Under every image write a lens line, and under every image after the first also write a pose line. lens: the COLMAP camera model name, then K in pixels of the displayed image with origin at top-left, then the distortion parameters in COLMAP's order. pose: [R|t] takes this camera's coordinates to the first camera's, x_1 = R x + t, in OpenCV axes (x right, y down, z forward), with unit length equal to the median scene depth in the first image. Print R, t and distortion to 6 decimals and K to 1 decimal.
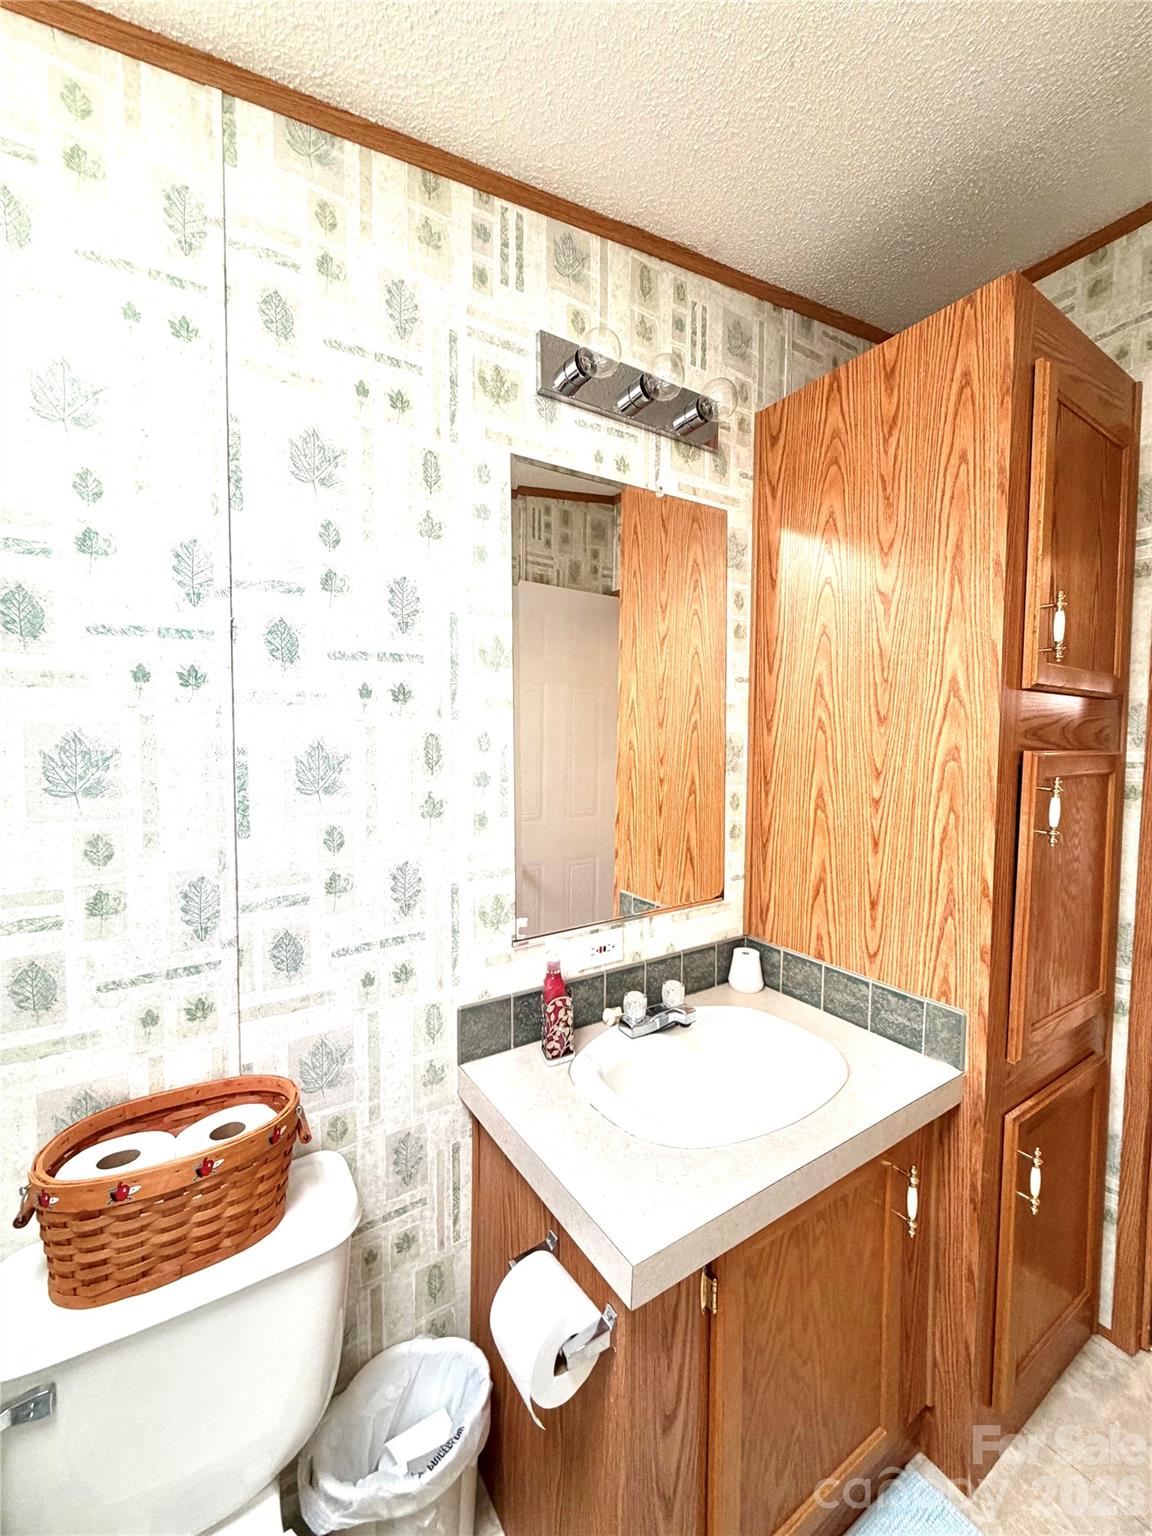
lens RADIAL K [[611.8, 0, 577.3], [0, 611.8, 764.9], [0, 0, 1]] dist [0.000576, -0.000122]
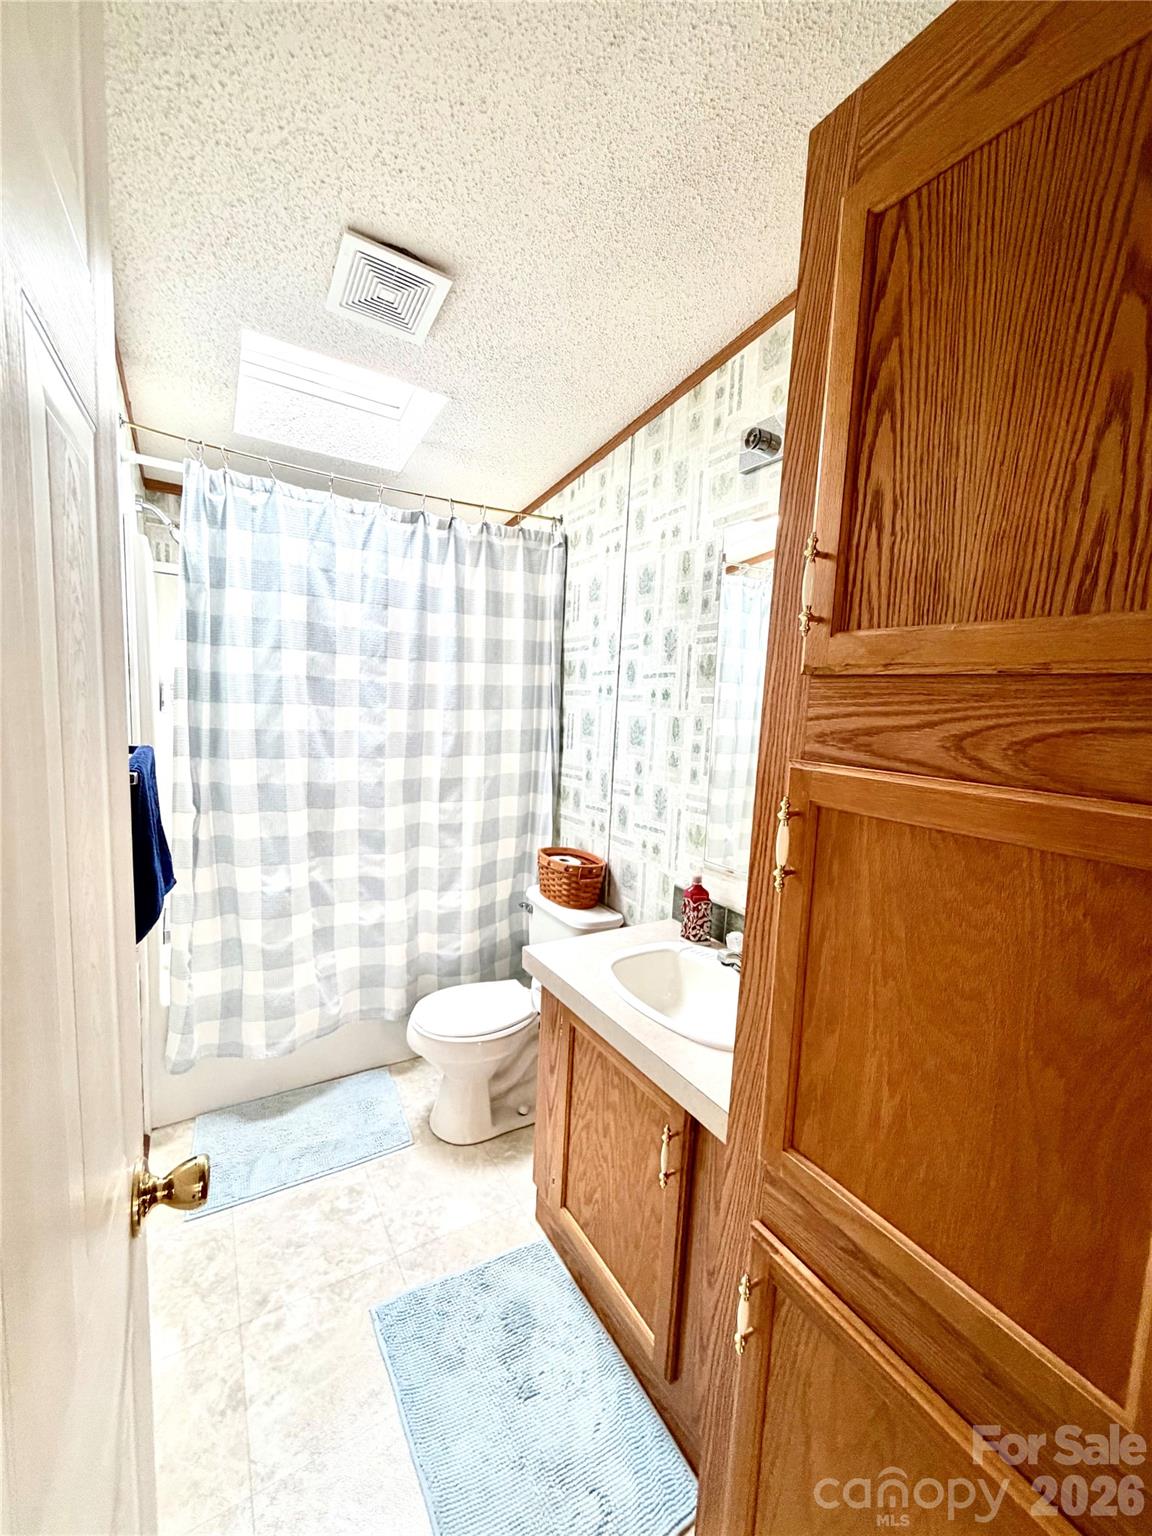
lens RADIAL K [[611.8, 0, 577.3], [0, 611.8, 764.9], [0, 0, 1]] dist [0.000576, -0.000122]
pose [[-0.019385, 0.099459, -0.994853, 1.543665], [-0.092445, 0.990599, 0.100835, -0.070406], [0.995529, 0.093924, -0.010008, 0.783683]]
